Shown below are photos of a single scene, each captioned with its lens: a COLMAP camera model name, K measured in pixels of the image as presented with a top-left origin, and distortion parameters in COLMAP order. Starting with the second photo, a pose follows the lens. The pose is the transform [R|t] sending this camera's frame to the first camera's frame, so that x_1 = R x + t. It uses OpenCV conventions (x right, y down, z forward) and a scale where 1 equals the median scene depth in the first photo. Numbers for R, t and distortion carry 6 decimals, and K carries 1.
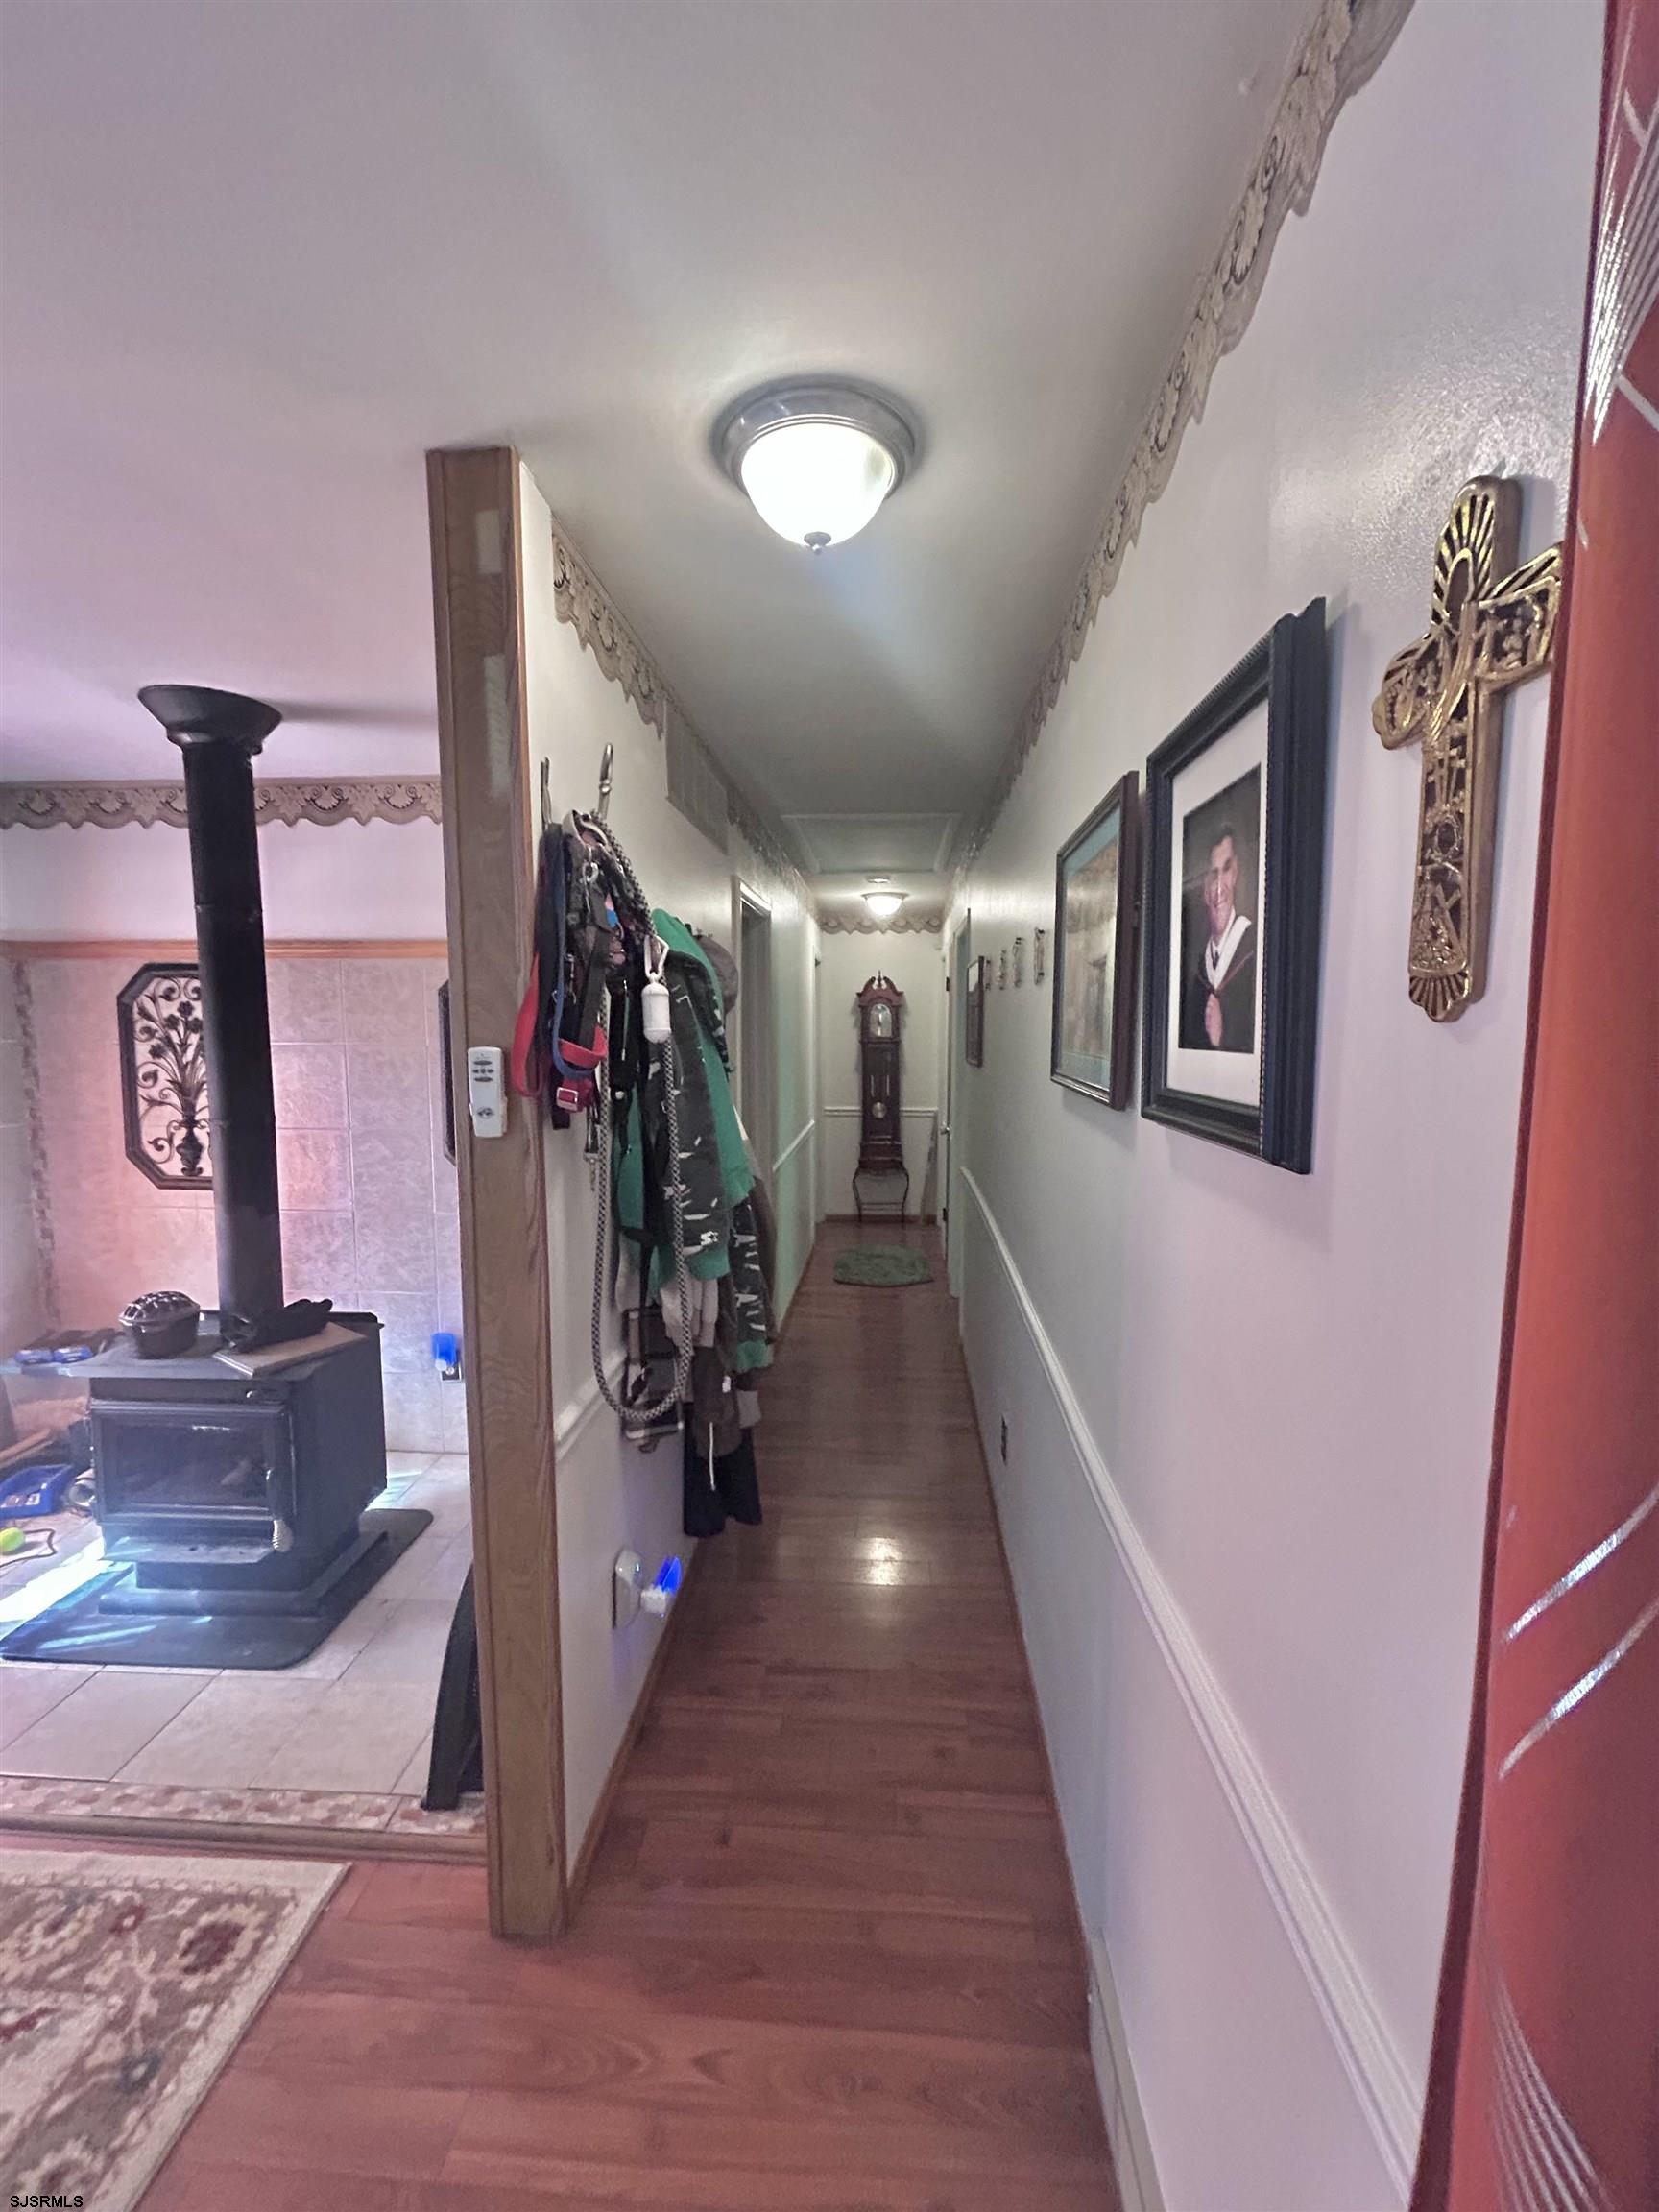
lens RADIAL K [[890.7, 0, 846.9], [0, 890.7, 1096.3], [0, 0, 1]] dist [0.001647, 0.000373]
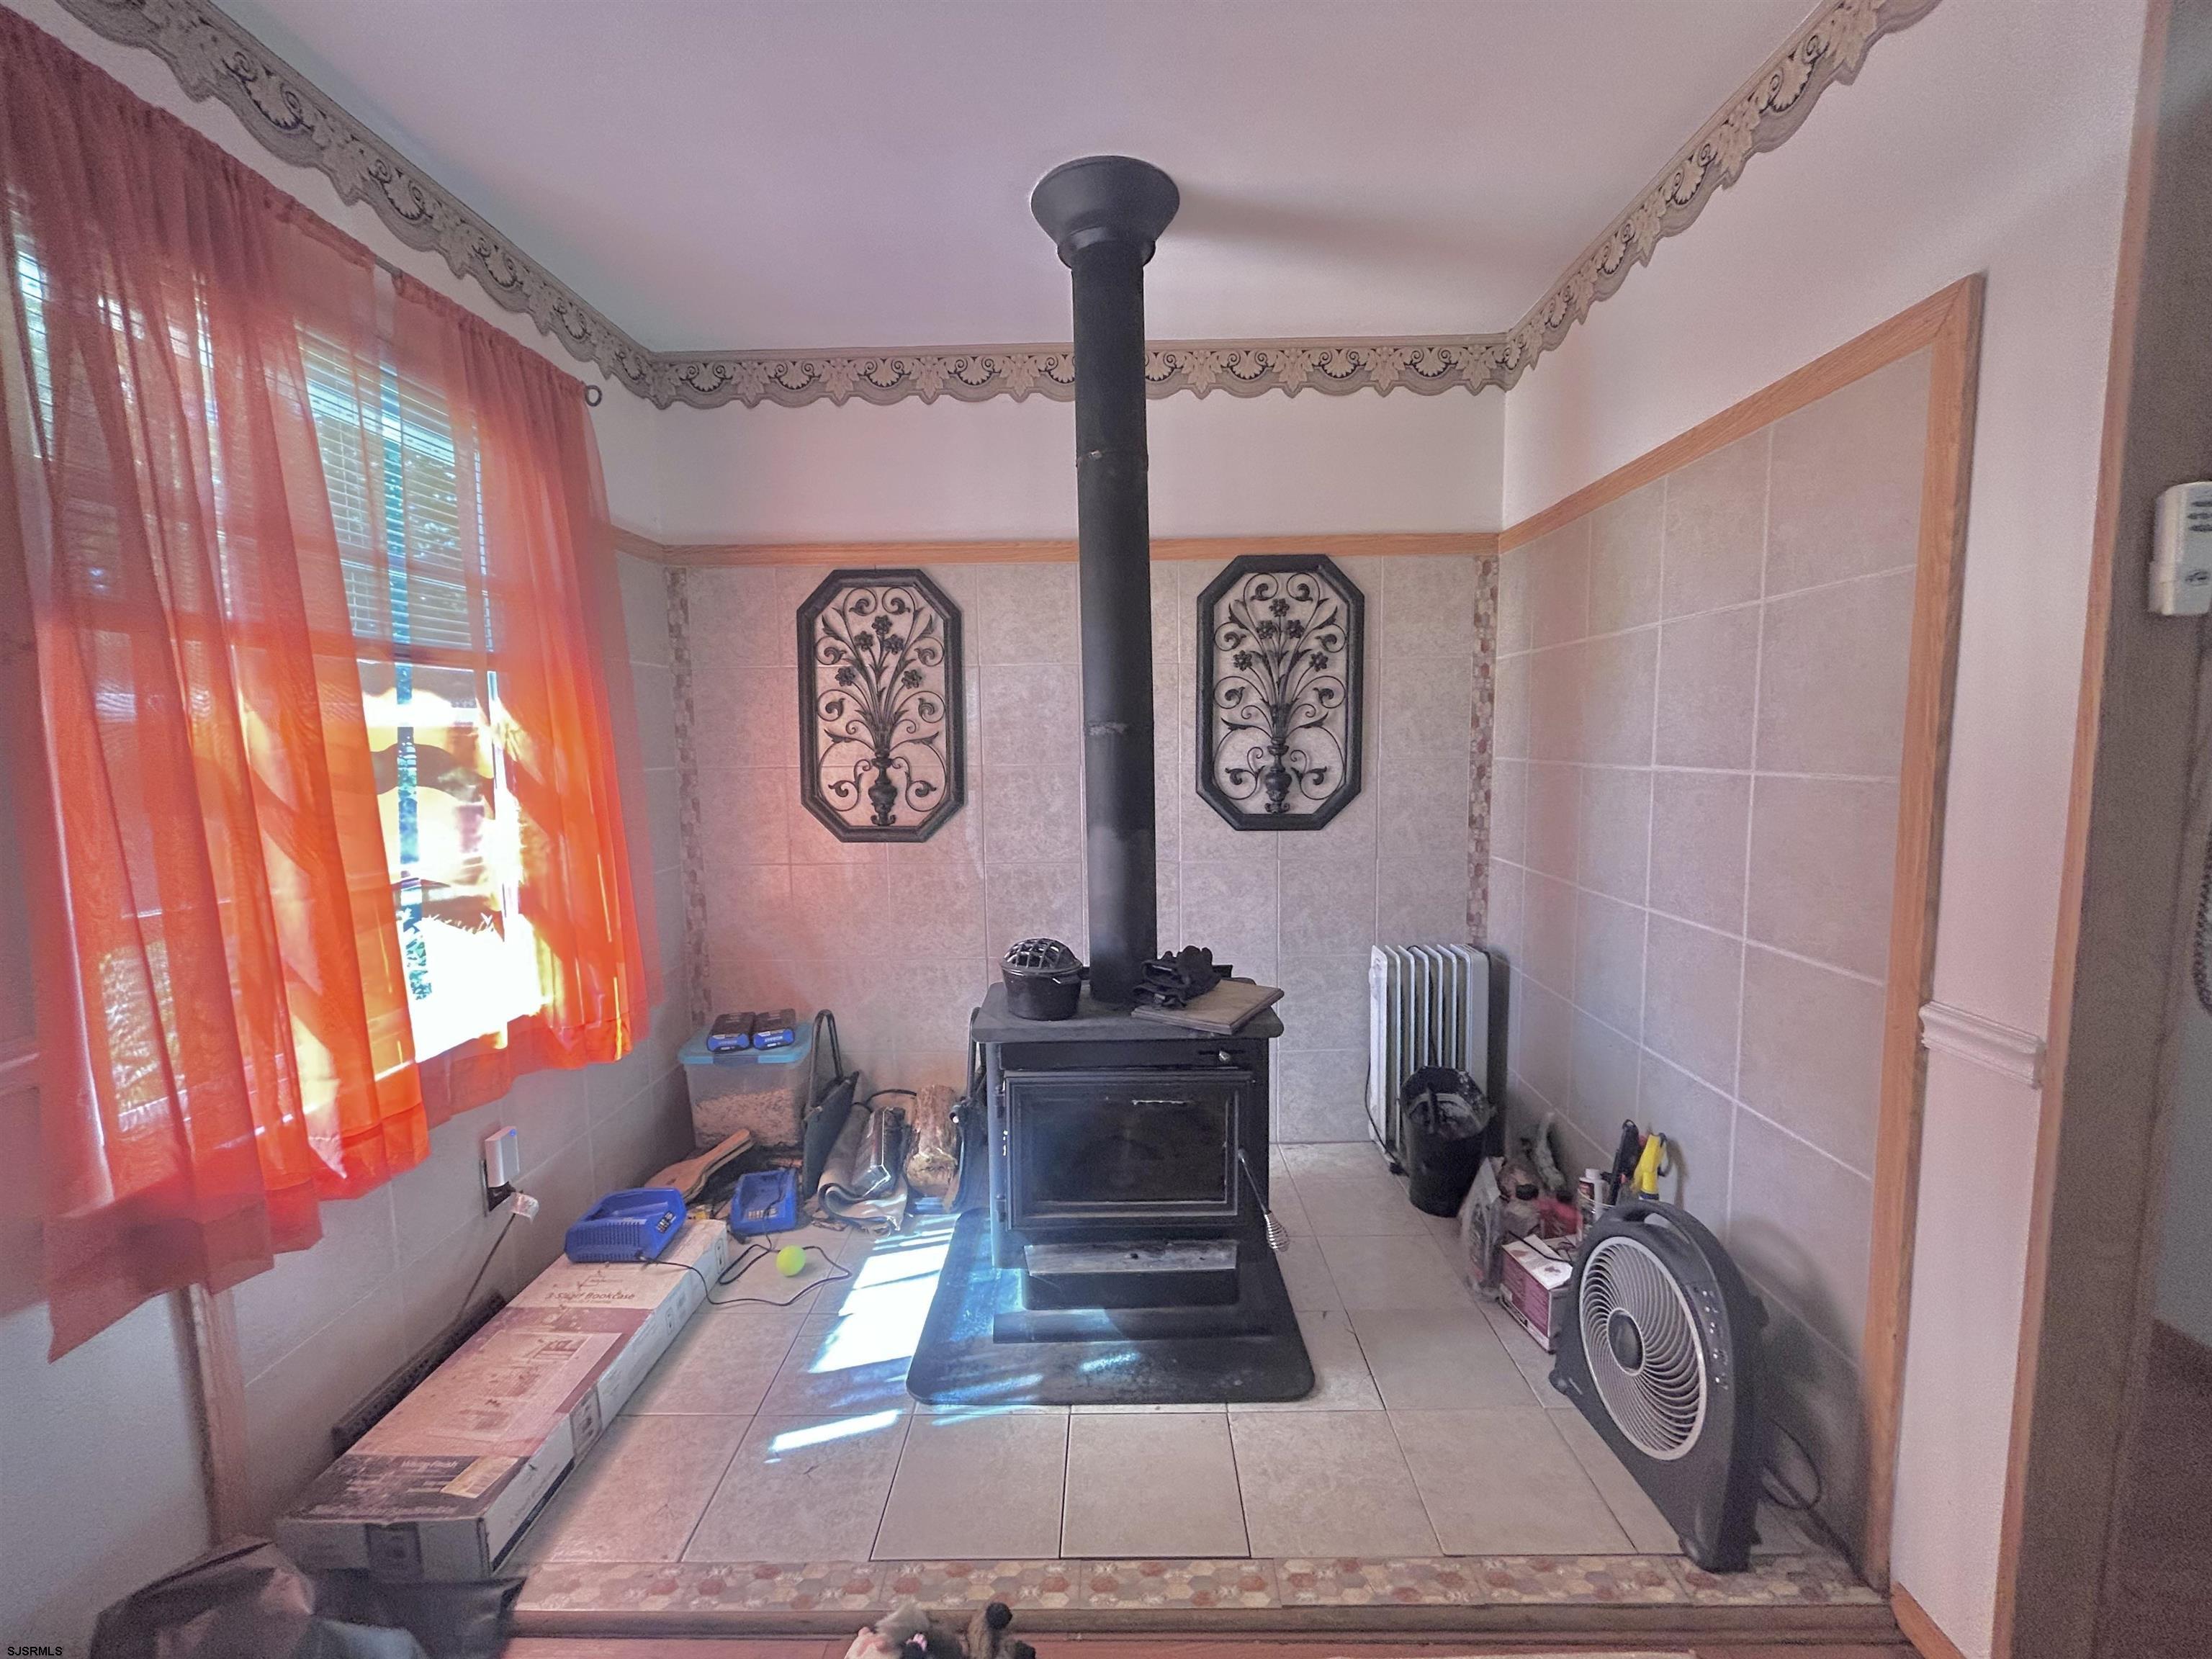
lens RADIAL K [[890.7, 0, 1106.3], [0, 890.7, 819.1], [0, 0, 1]] dist [0.001647, 0.000373]
pose [[0.998620, -0.017258, 0.049605, -0.573550], [0.017985, 0.999737, -0.014239, 0.099982], [-0.049346, 0.015112, 0.998667, 0.156641]]
